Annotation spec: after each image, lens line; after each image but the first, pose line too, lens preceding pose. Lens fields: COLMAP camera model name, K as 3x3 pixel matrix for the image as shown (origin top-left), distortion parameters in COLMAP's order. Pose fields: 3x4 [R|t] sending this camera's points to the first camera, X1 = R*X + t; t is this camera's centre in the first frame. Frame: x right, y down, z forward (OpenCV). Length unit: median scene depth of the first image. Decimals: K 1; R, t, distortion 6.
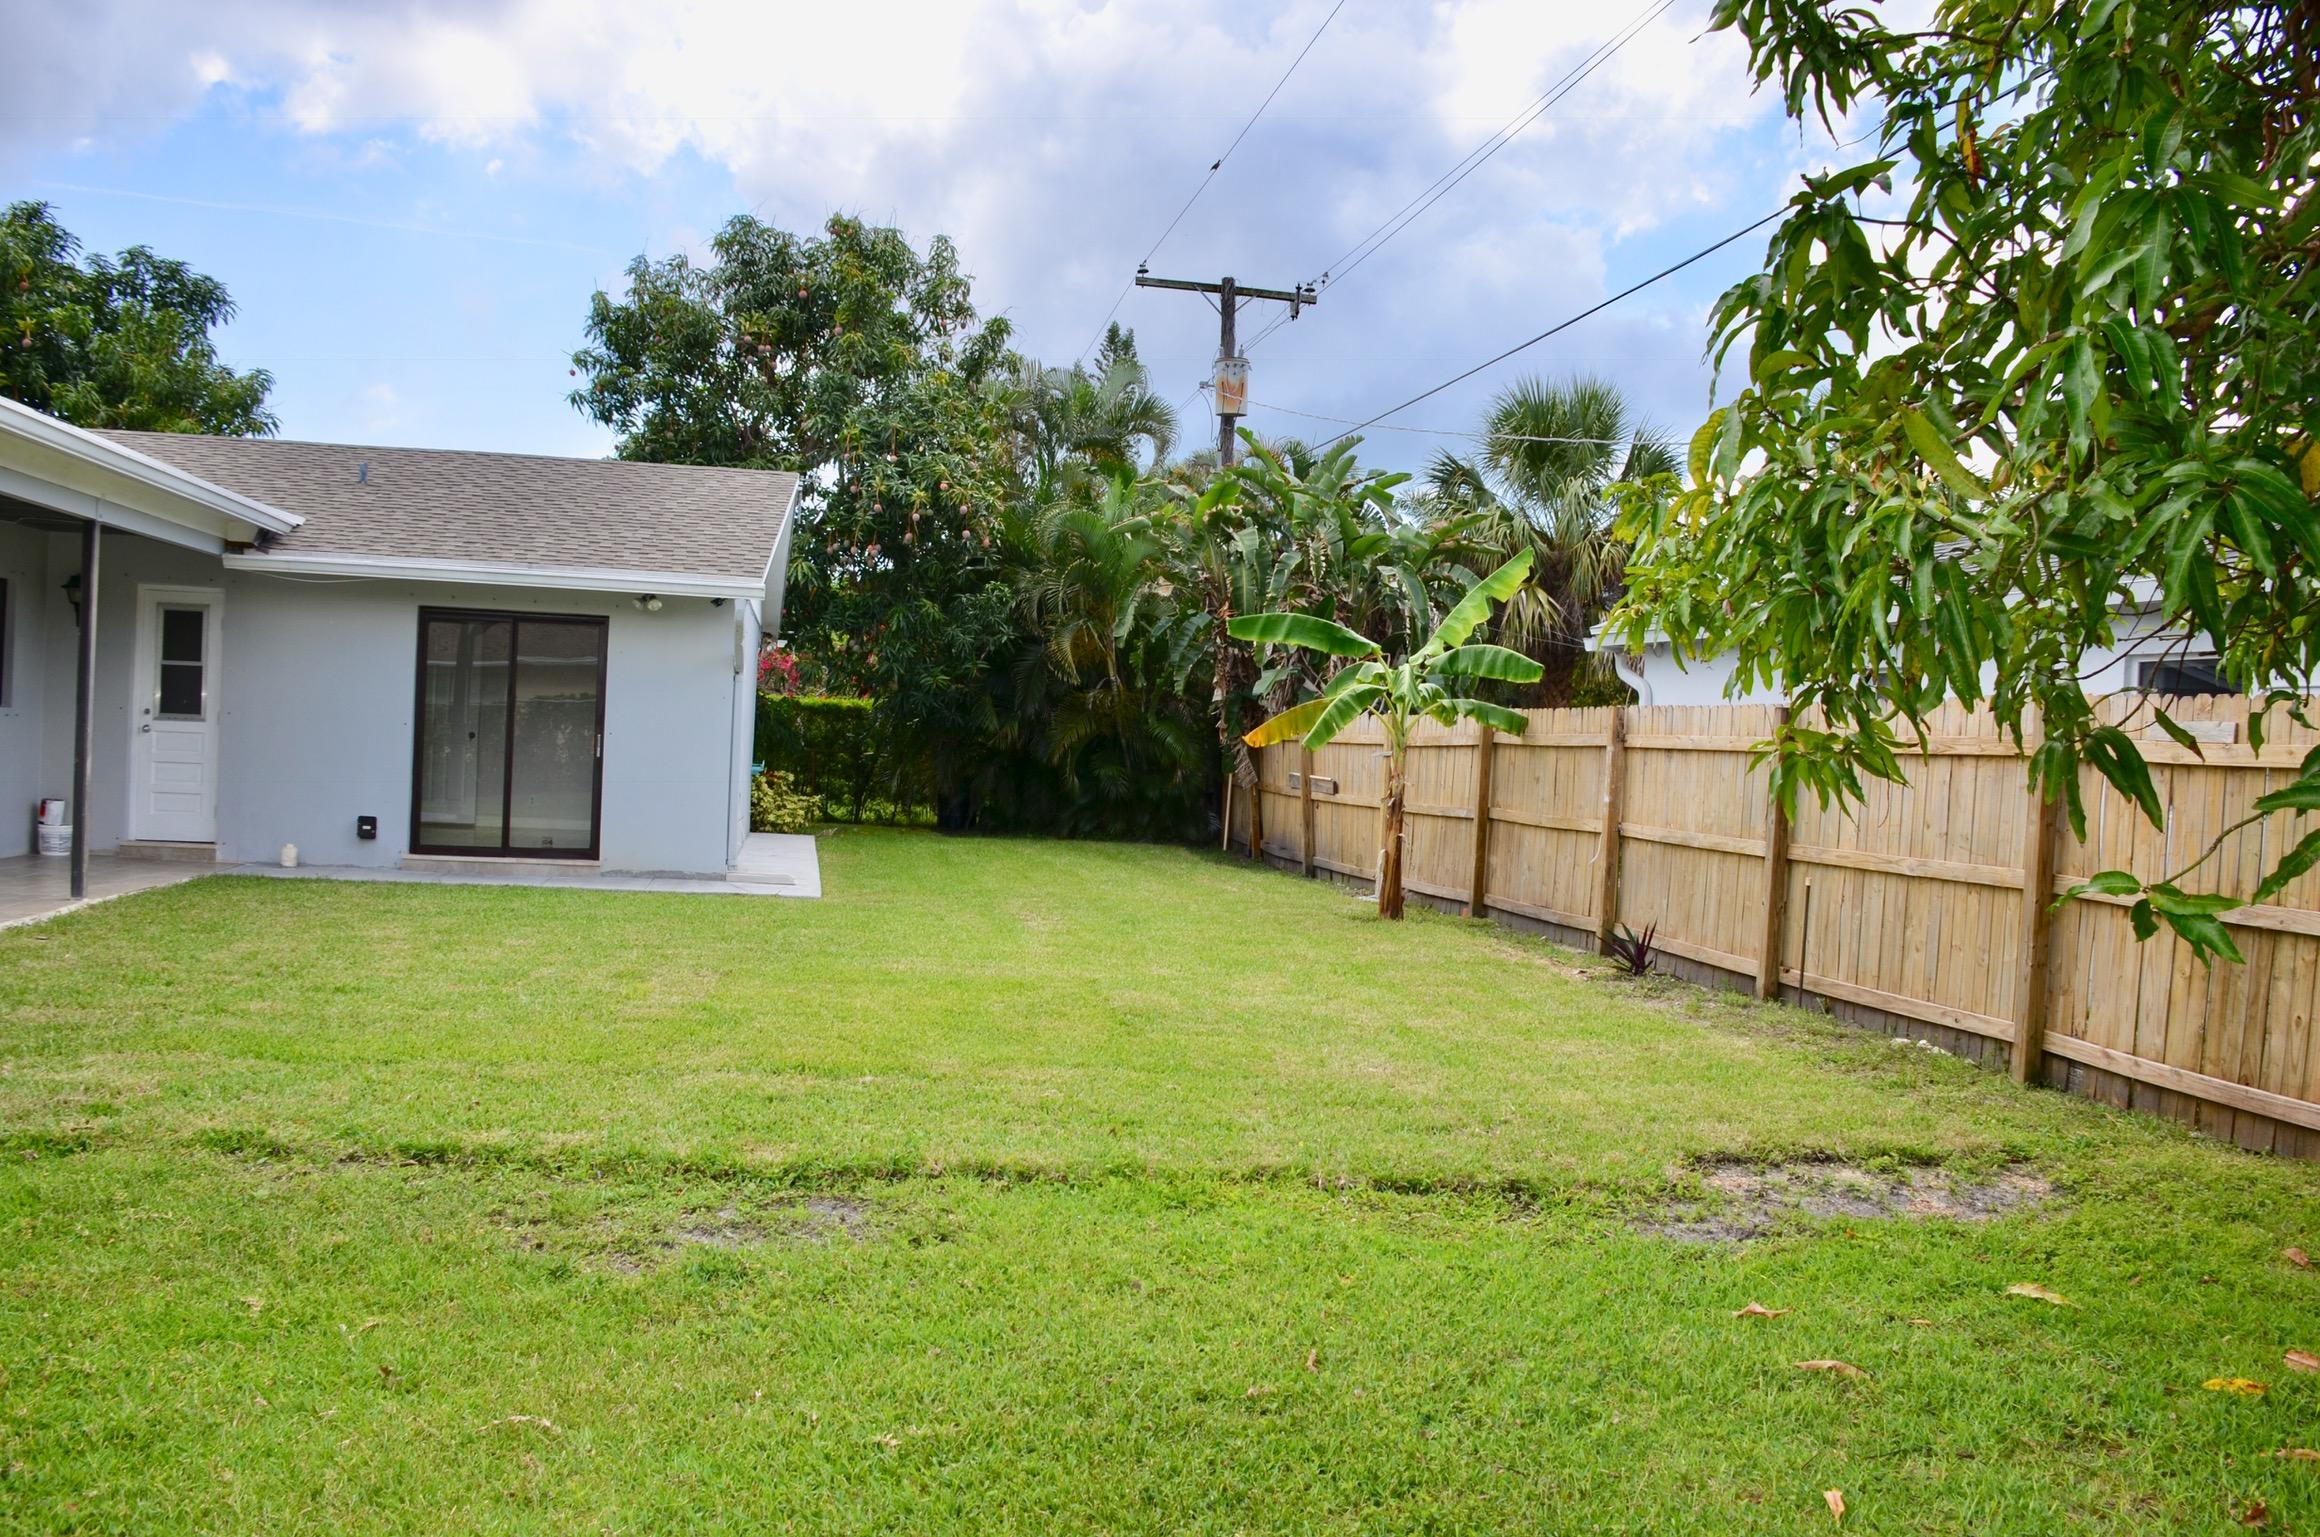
lens RADIAL K [[1818.4, 0, 1210.5], [0, 1818.4, 791.0], [0, 0, 1]] dist [-0.159362, 0.101532]
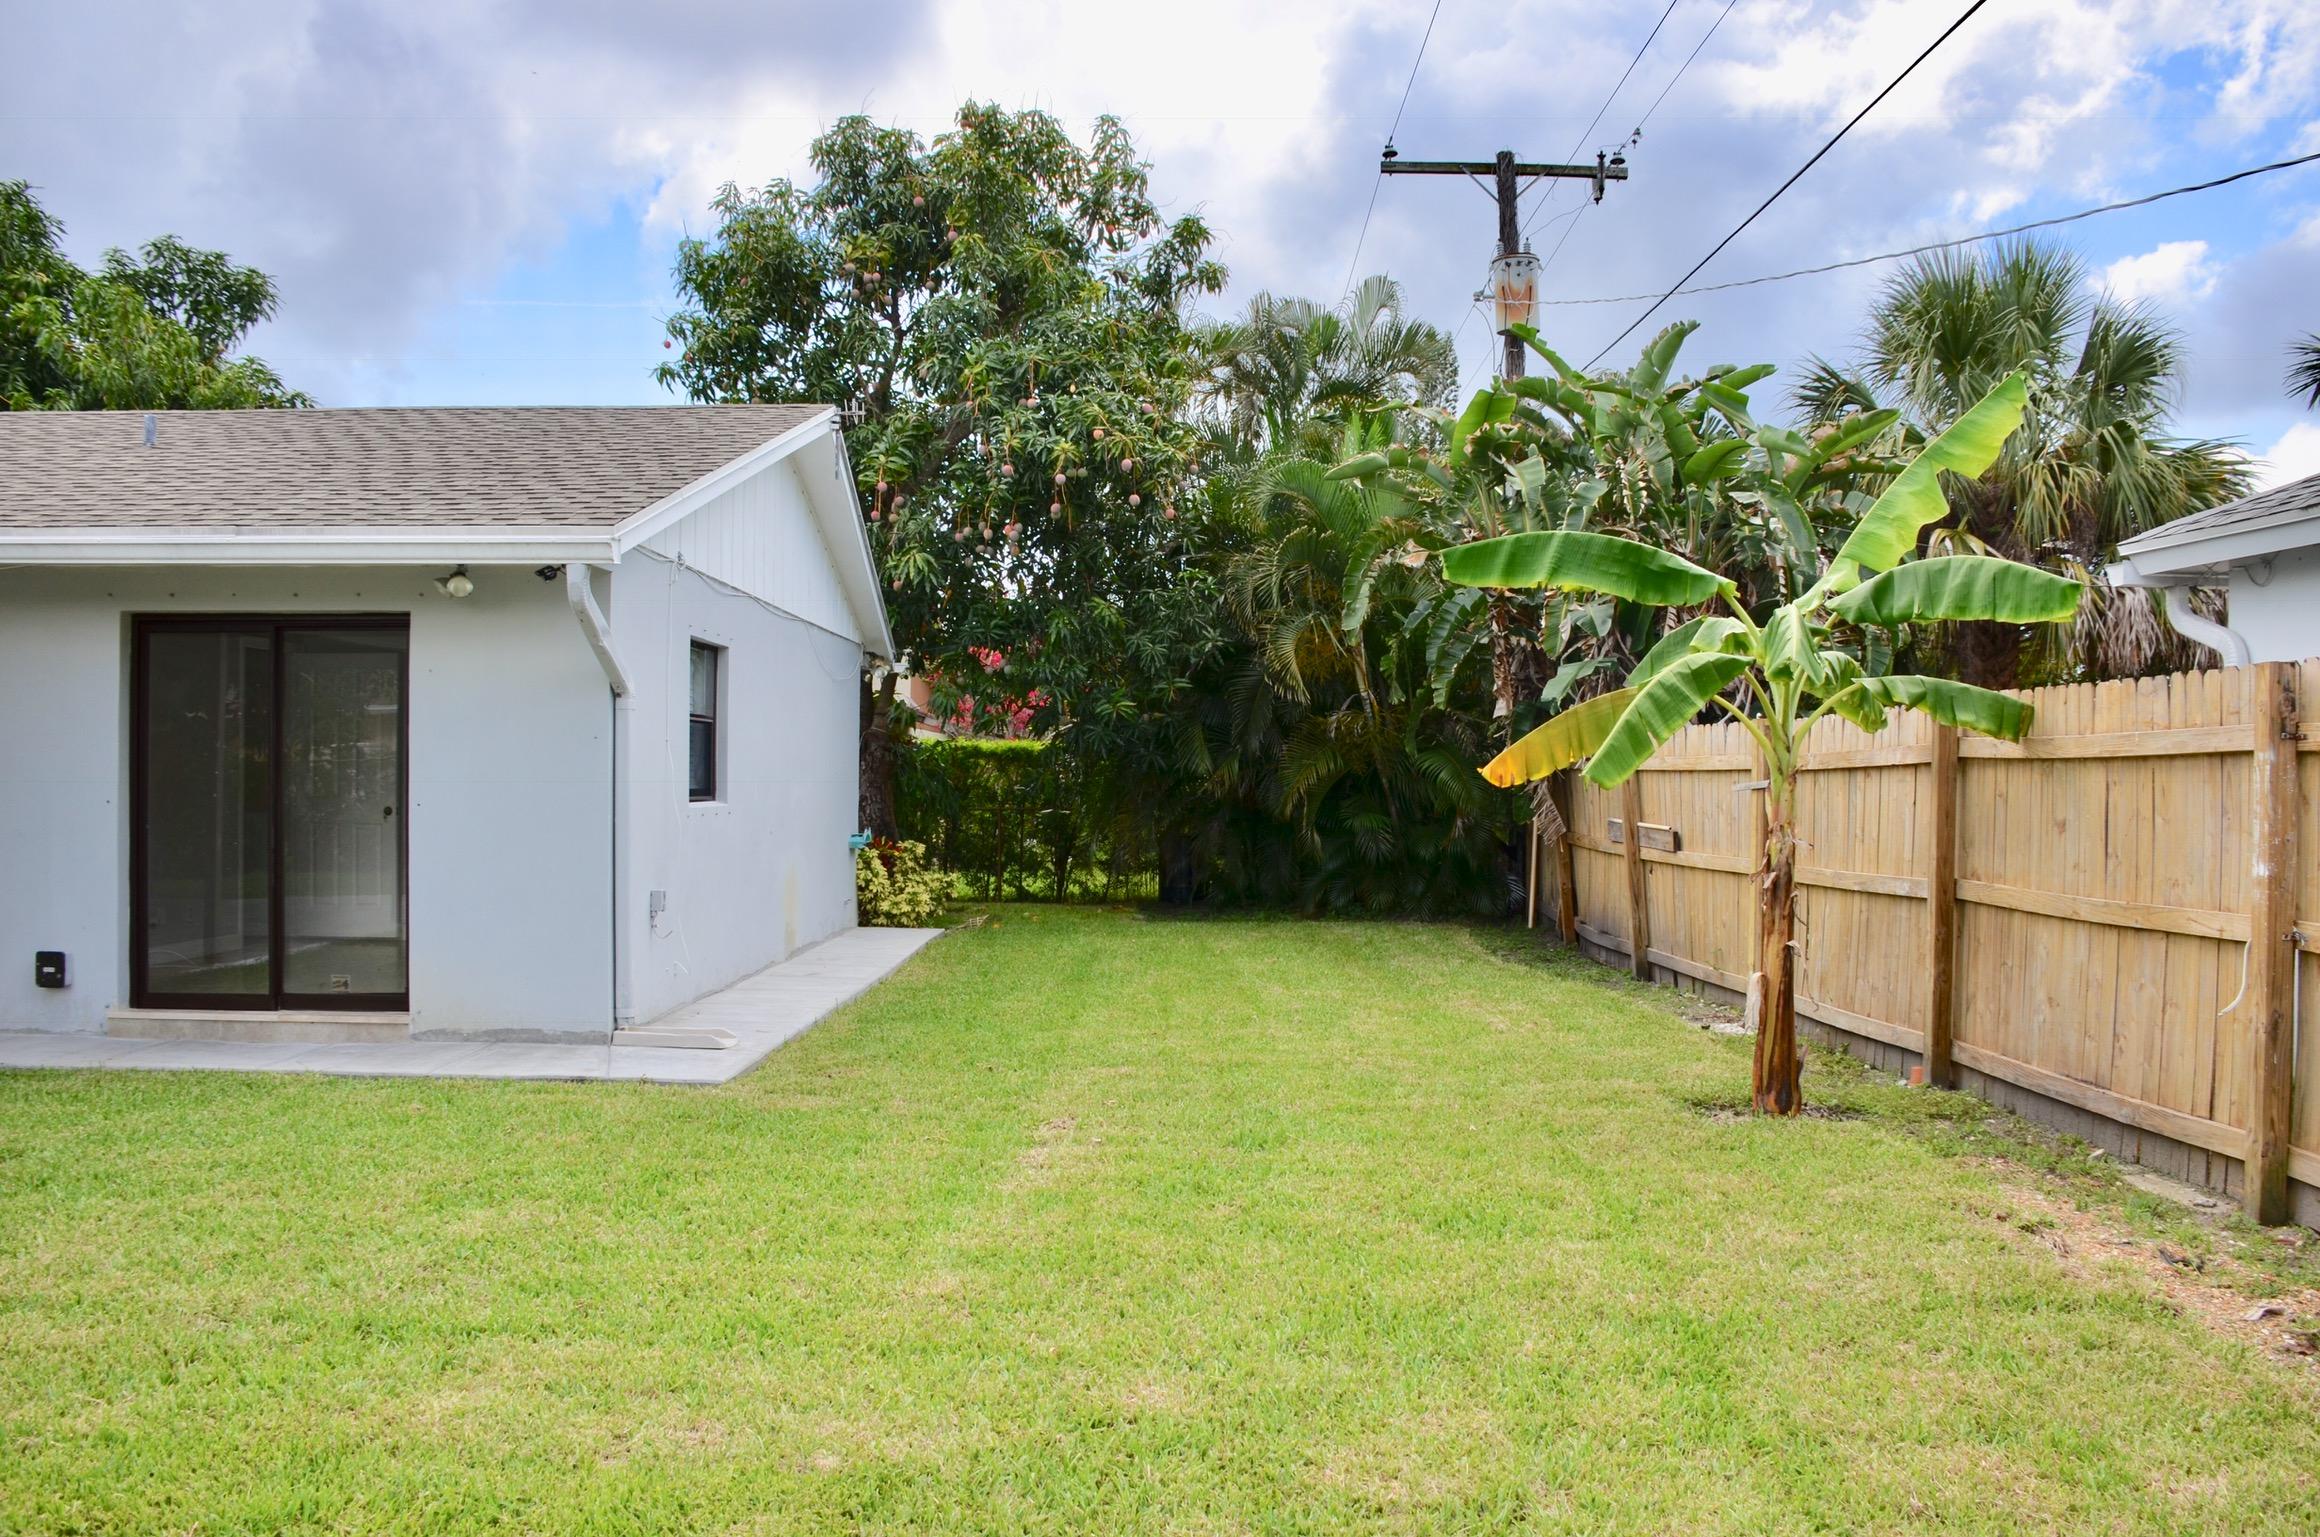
lens RADIAL K [[1818.4, 0, 1190.1], [0, 1818.4, 789.6], [0, 0, 1]] dist [-0.159362, 0.101532]
pose [[0.977184, -0.040574, -0.208483, 0.030506], [0.035646, 0.998990, -0.027342, -0.007753], [0.209382, 0.019287, 0.977644, 0.312588]]
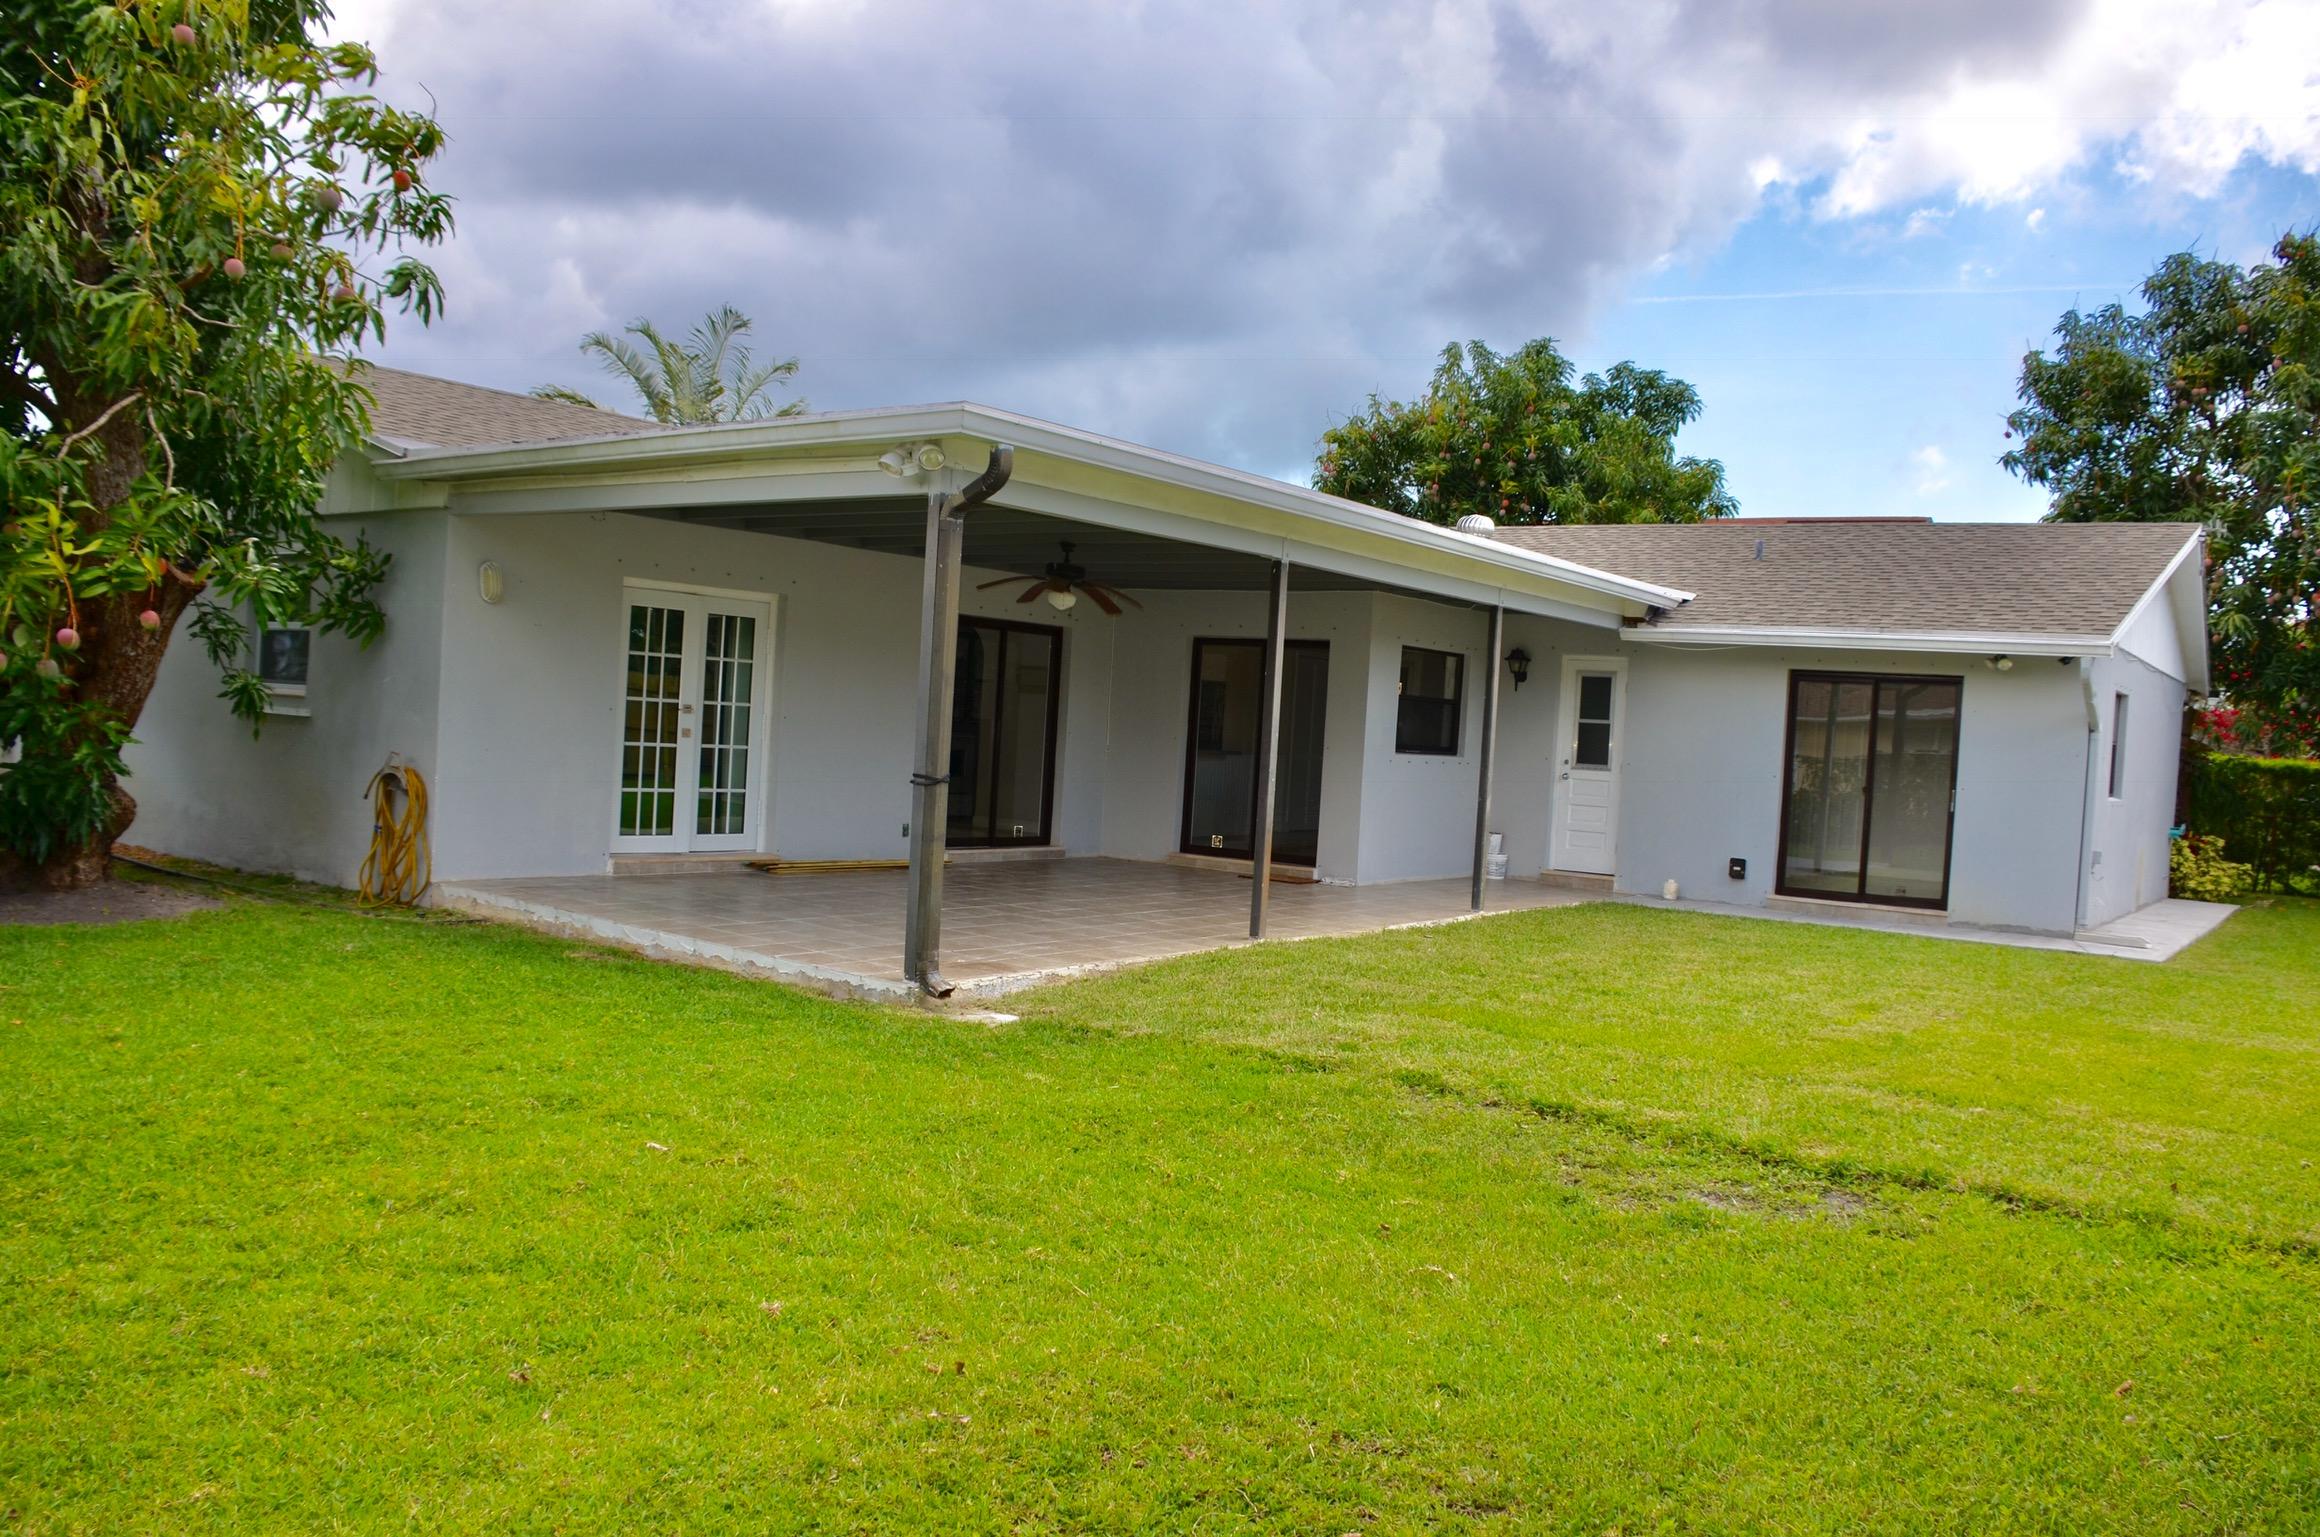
lens RADIAL K [[1818.4, 0, 1161.4], [0, 1818.4, 789.4], [0, 0, 1]] dist [-0.159362, 0.101532]
pose [[0.662364, 0.017420, -0.748979, 0.082897], [-0.043149, 0.998957, -0.014924, 0.002135], [0.747938, 0.042203, 0.662425, -0.017669]]
